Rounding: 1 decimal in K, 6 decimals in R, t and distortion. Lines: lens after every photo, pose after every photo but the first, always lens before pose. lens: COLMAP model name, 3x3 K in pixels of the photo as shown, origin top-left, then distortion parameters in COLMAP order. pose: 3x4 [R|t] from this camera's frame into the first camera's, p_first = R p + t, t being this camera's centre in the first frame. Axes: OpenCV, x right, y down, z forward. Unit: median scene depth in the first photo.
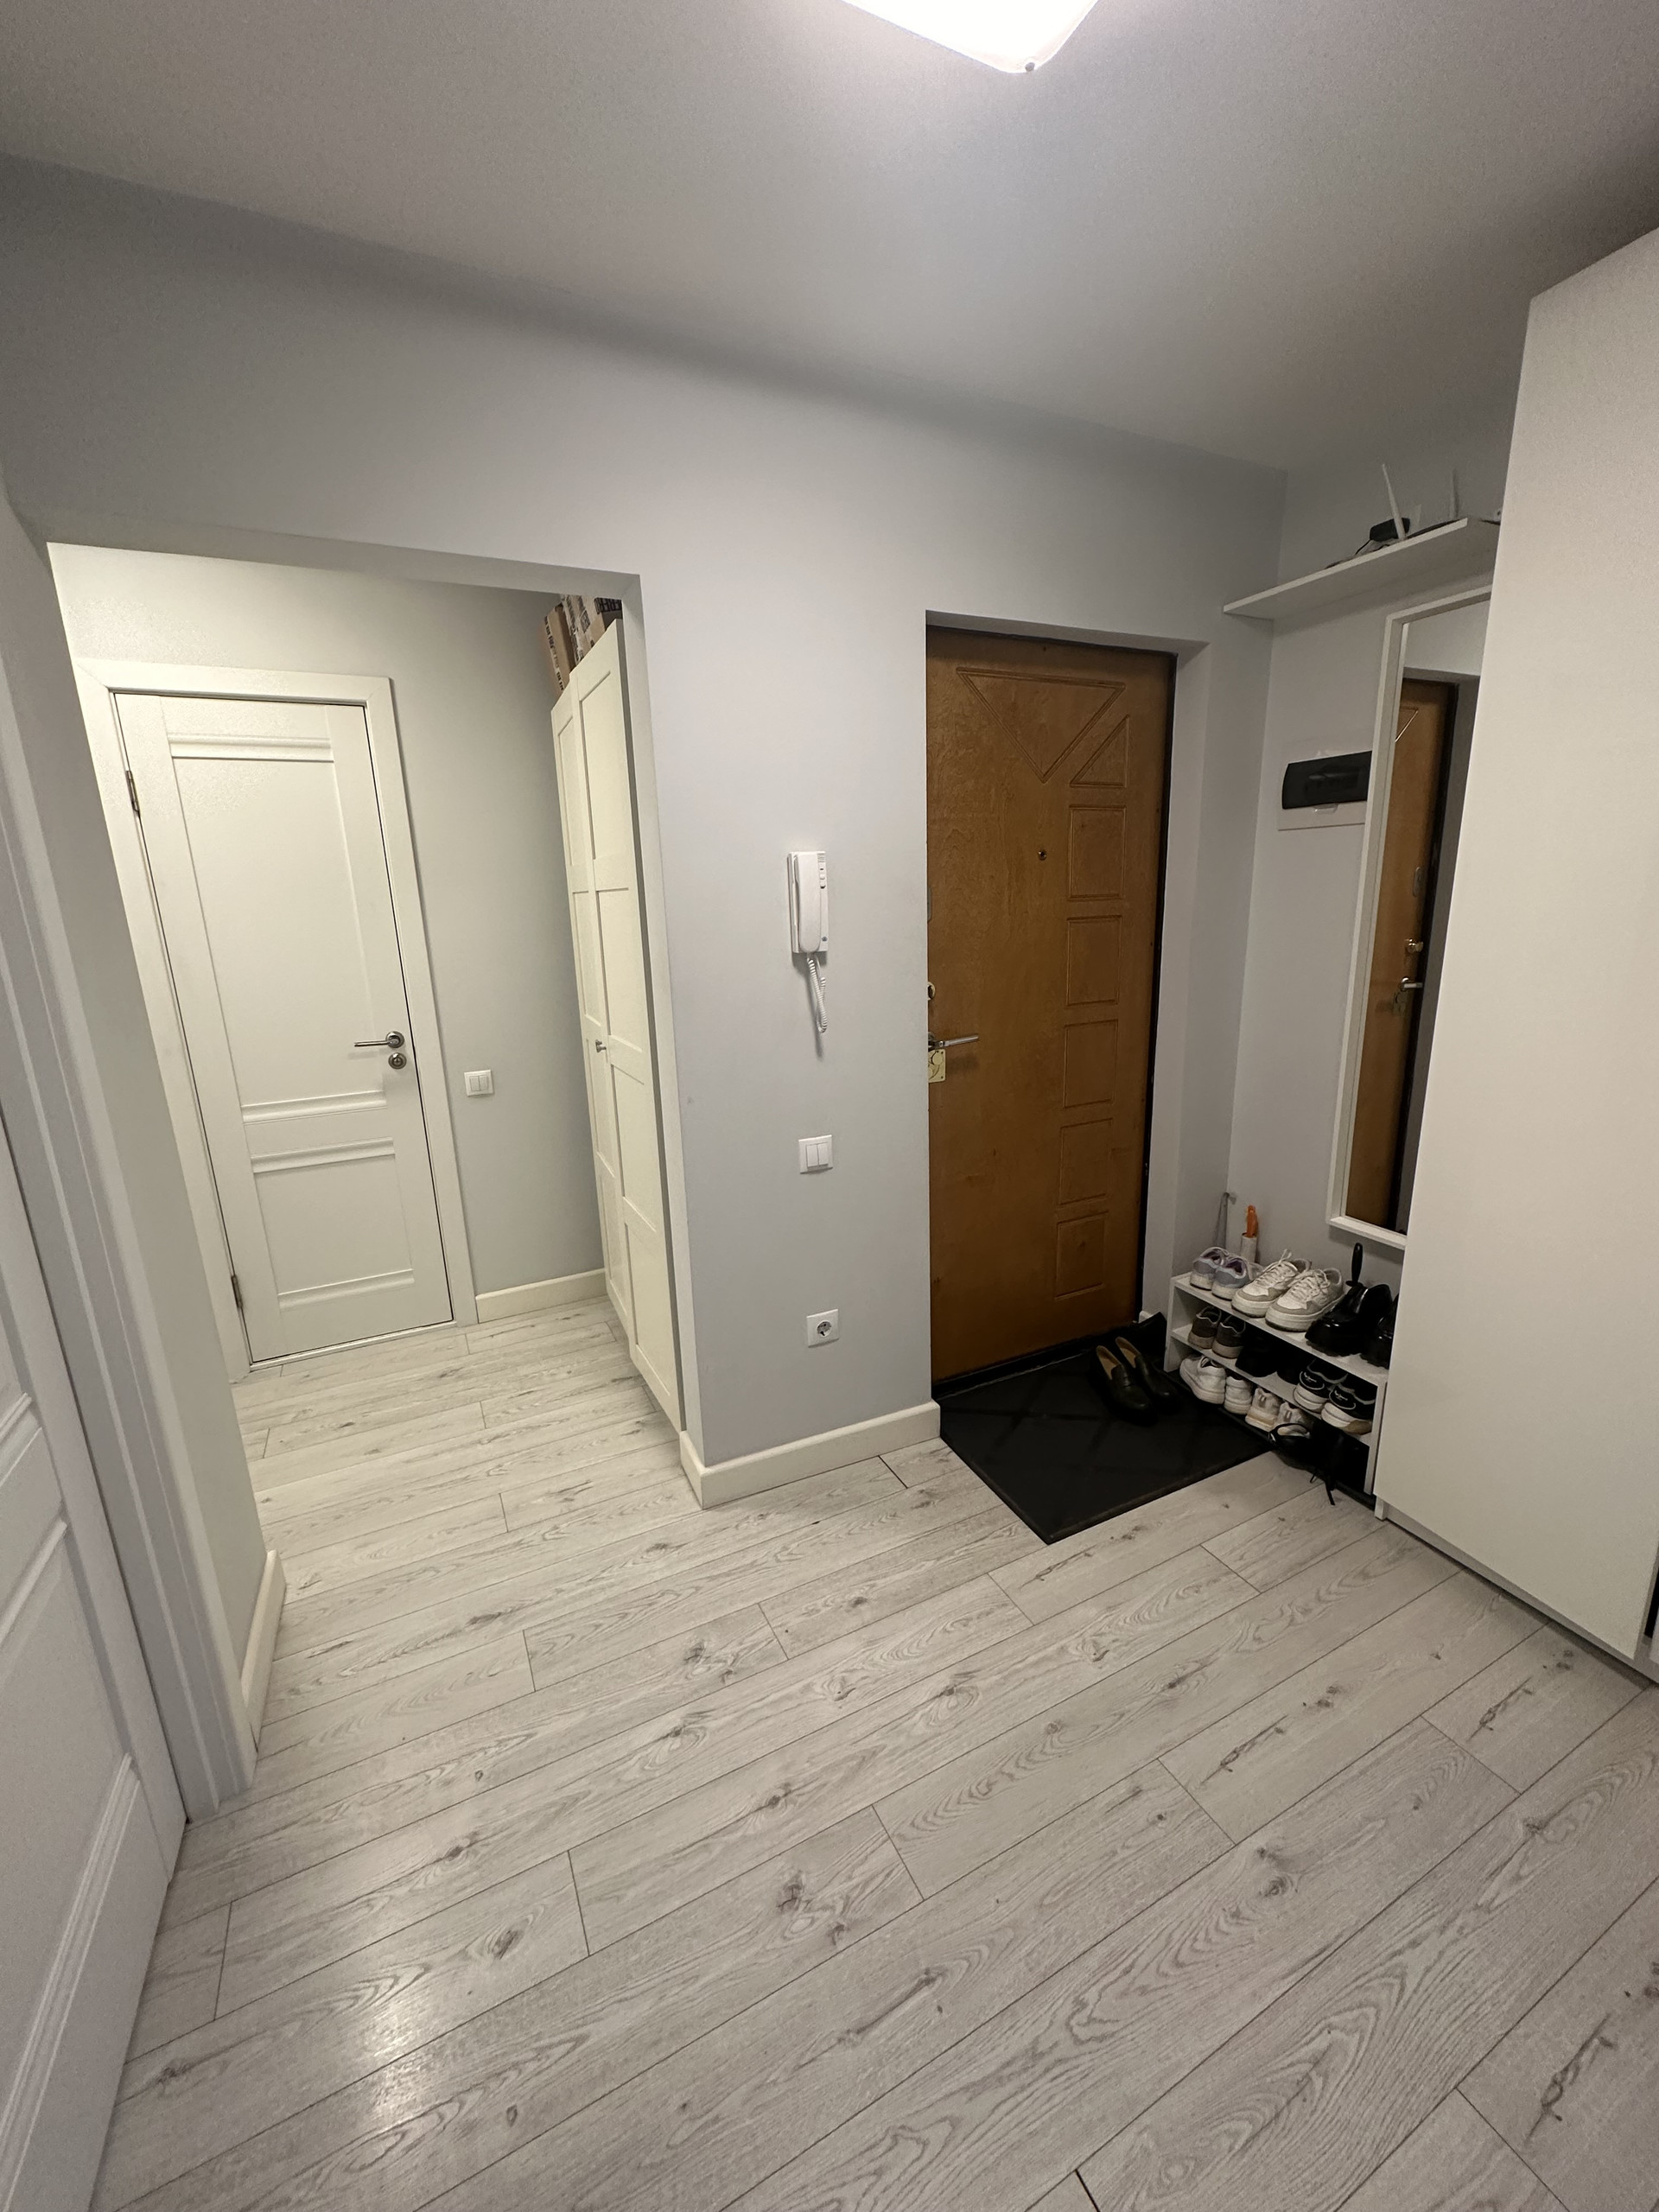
lens RADIAL K [[878.4, 0, 829.5], [0, 878.4, 1106.0], [0, 0, 1]] dist [-0.001943, 0.001012]
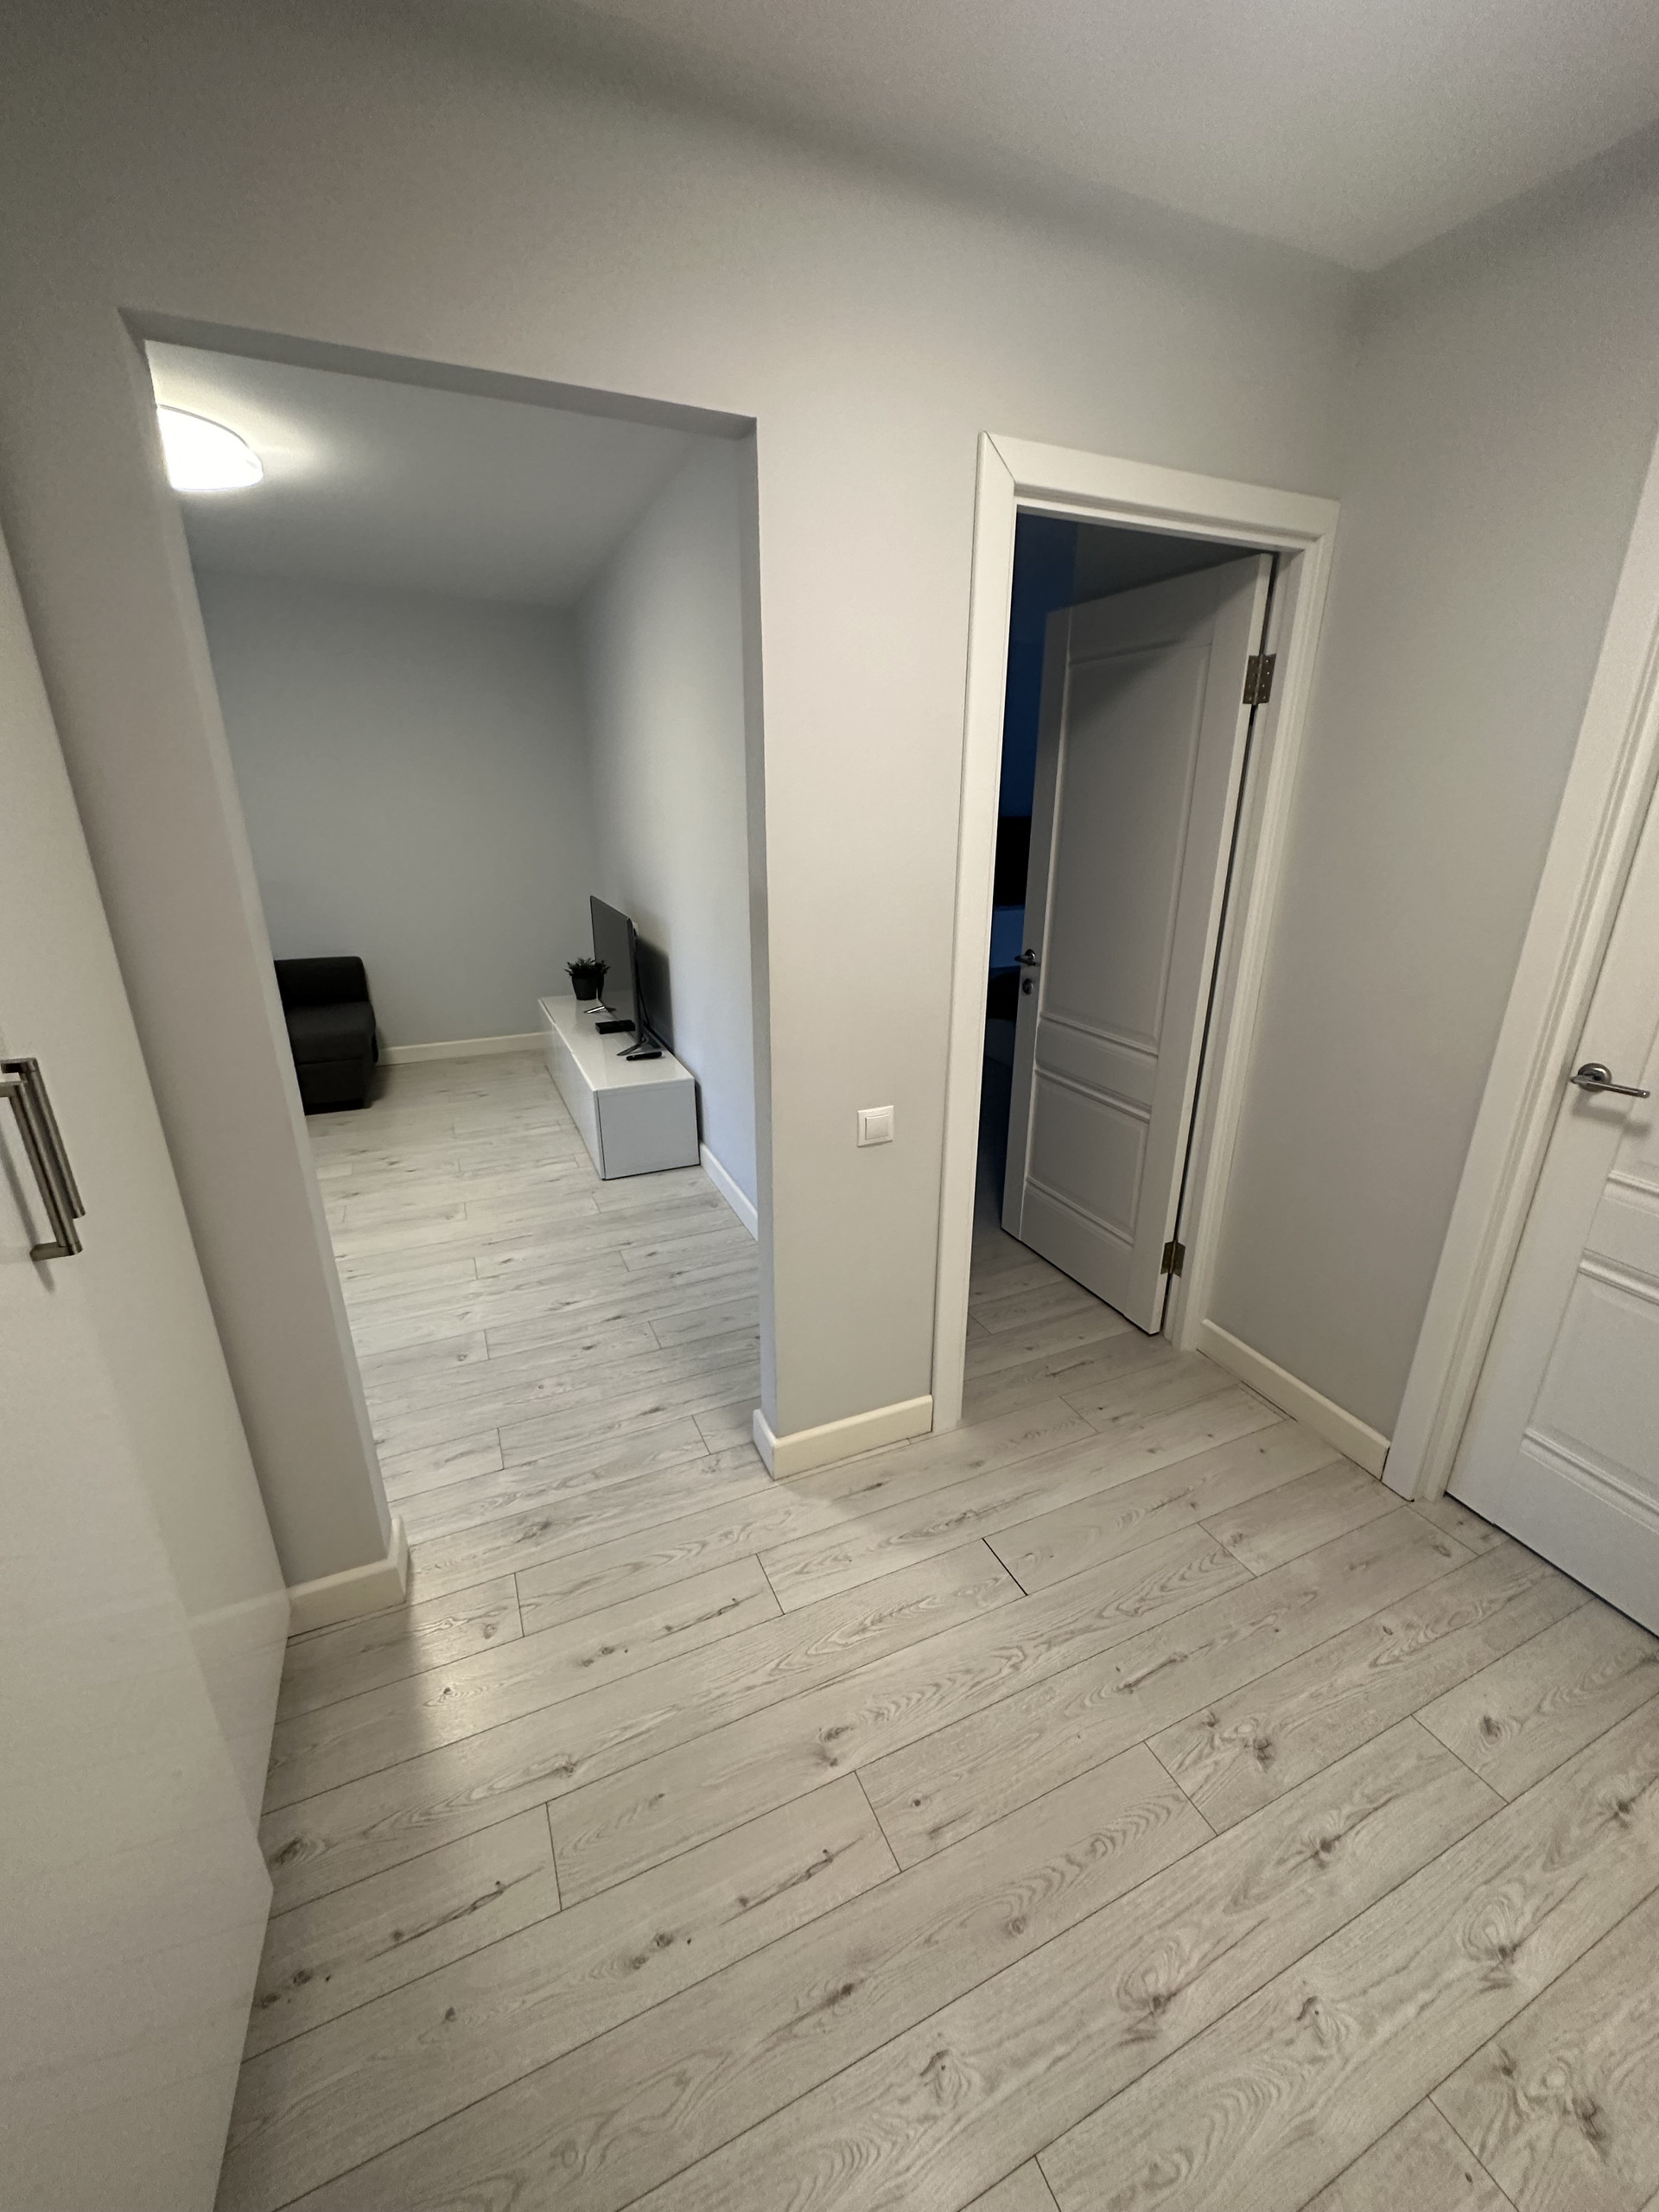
lens RADIAL K [[878.4, 0, 829.5], [0, 878.4, 1106.0], [0, 0, 1]] dist [-0.001943, 0.001012]
pose [[-0.999051, 0.012450, 0.041737, 0.423088], [0.033305, 0.835902, 0.547867, -0.397218], [-0.028067, 0.548737, -0.835524, 1.393891]]
